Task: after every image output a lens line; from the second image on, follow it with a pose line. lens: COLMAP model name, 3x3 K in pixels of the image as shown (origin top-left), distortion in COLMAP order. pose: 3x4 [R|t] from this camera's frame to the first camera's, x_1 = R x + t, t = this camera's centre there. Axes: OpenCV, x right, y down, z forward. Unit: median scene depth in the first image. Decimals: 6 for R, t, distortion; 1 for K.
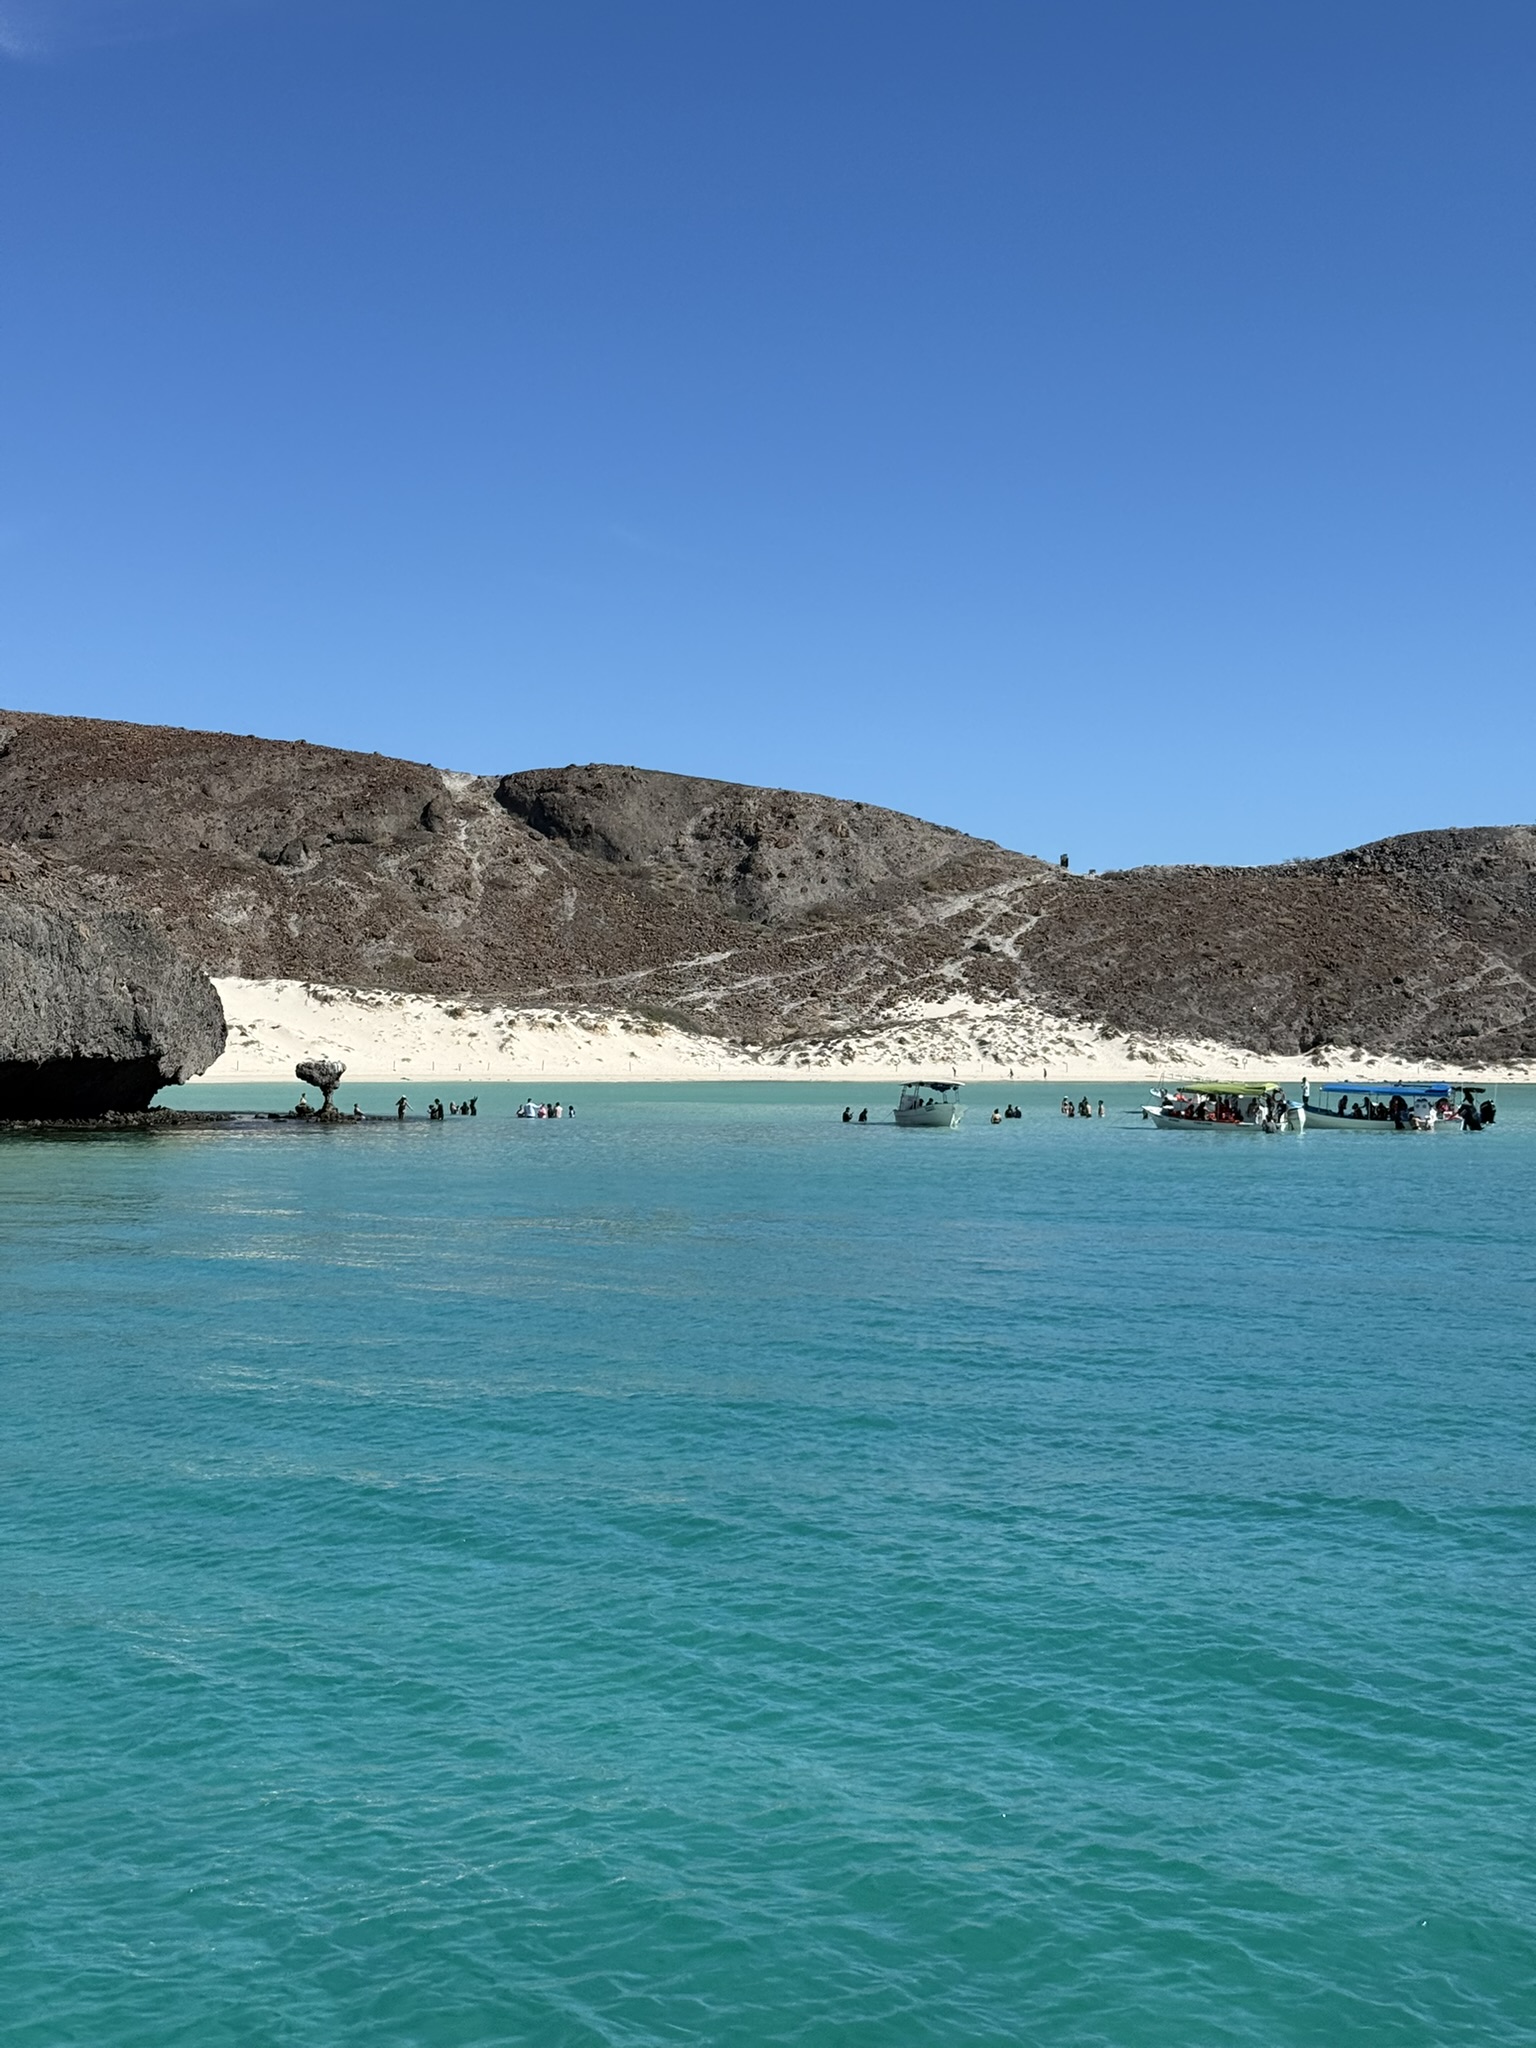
lens RADIAL K [[2882.4, 0, 768.0], [0, 2882.4, 1024.0], [0, 0, 1]] dist [0.142642, 0.001448]
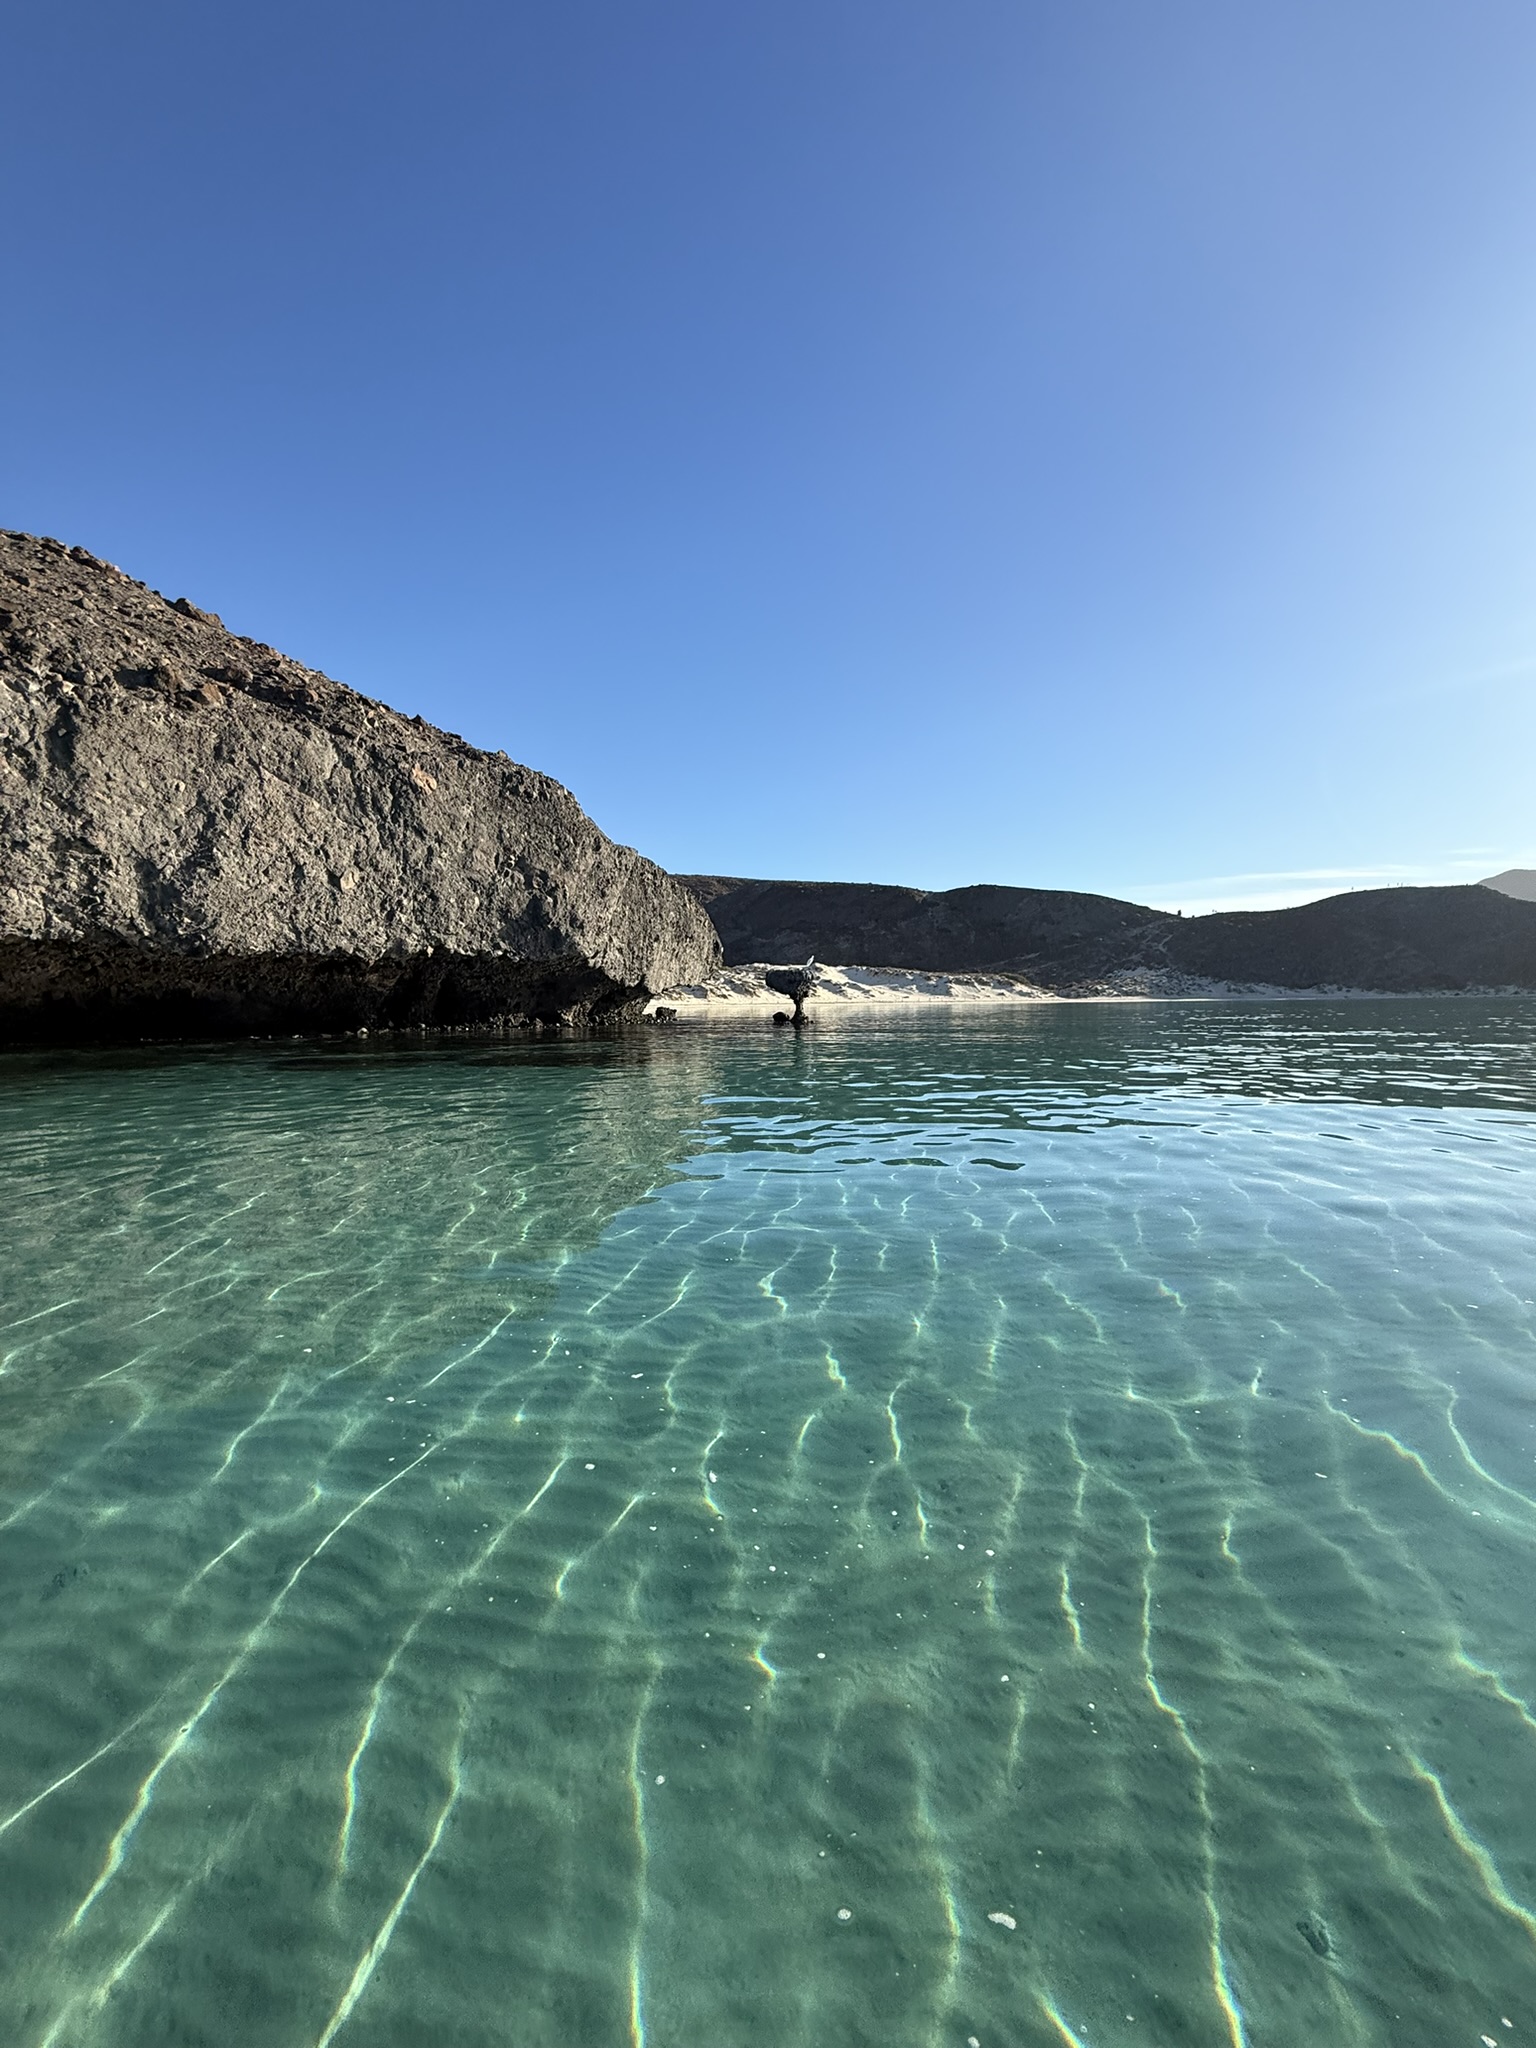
lens RADIAL K [[821.4, 0, 768.0], [0, 821.4, 1024.0], [0, 0, 1]] dist [-0.000195, -0.000011]
pose [[0.955057, -0.008367, -0.296304, -0.027595], [0.019439, 0.999218, 0.034440, 0.007650], [0.295784, -0.038652, 0.954472, 0.253707]]
